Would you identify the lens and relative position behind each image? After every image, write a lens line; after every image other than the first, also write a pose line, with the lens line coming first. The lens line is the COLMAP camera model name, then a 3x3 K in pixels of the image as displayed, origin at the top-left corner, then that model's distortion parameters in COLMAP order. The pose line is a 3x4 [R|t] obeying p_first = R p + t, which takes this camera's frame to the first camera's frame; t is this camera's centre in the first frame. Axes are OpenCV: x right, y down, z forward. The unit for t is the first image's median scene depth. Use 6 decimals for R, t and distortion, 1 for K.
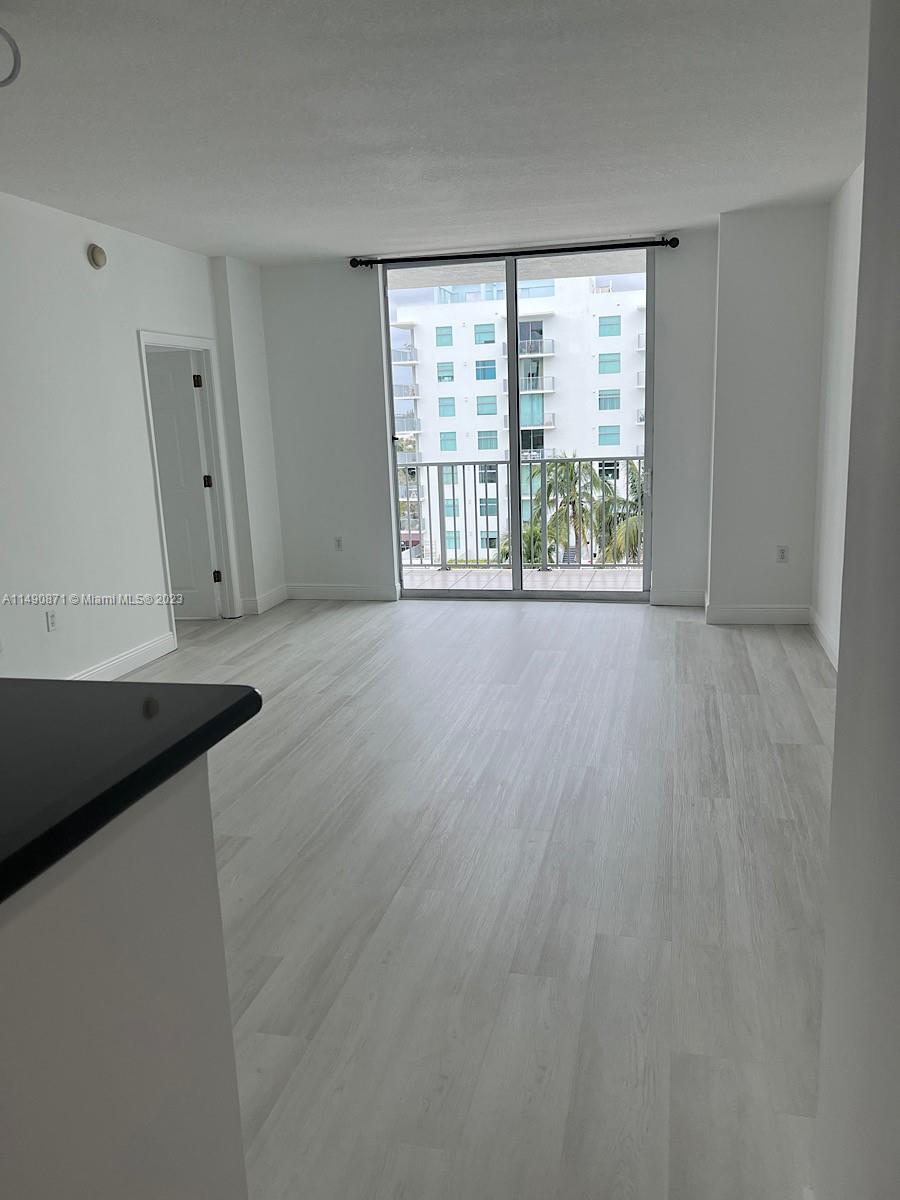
lens RADIAL K [[896.5, 0, 450.0], [0, 896.5, 600.0], [0, 0, 1]] dist [0.001160, -0.041685]
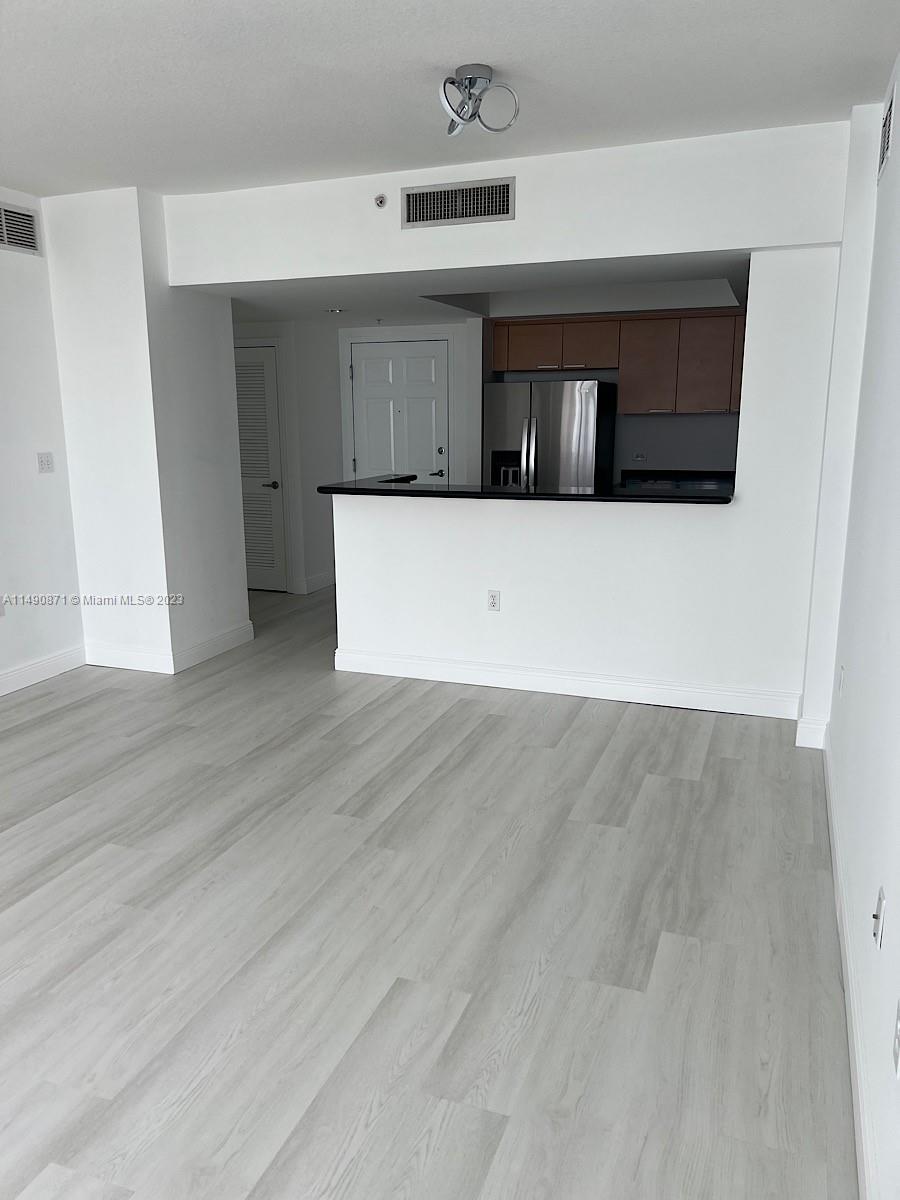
lens RADIAL K [[896.5, 0, 450.0], [0, 896.5, 600.0], [0, 0, 1]] dist [0.001160, -0.041685]
pose [[-0.991823, 0.015904, 0.126623, -0.601807], [0.066379, 0.911712, 0.405433, -0.456093], [-0.108995, 0.410523, -0.905313, 2.231438]]
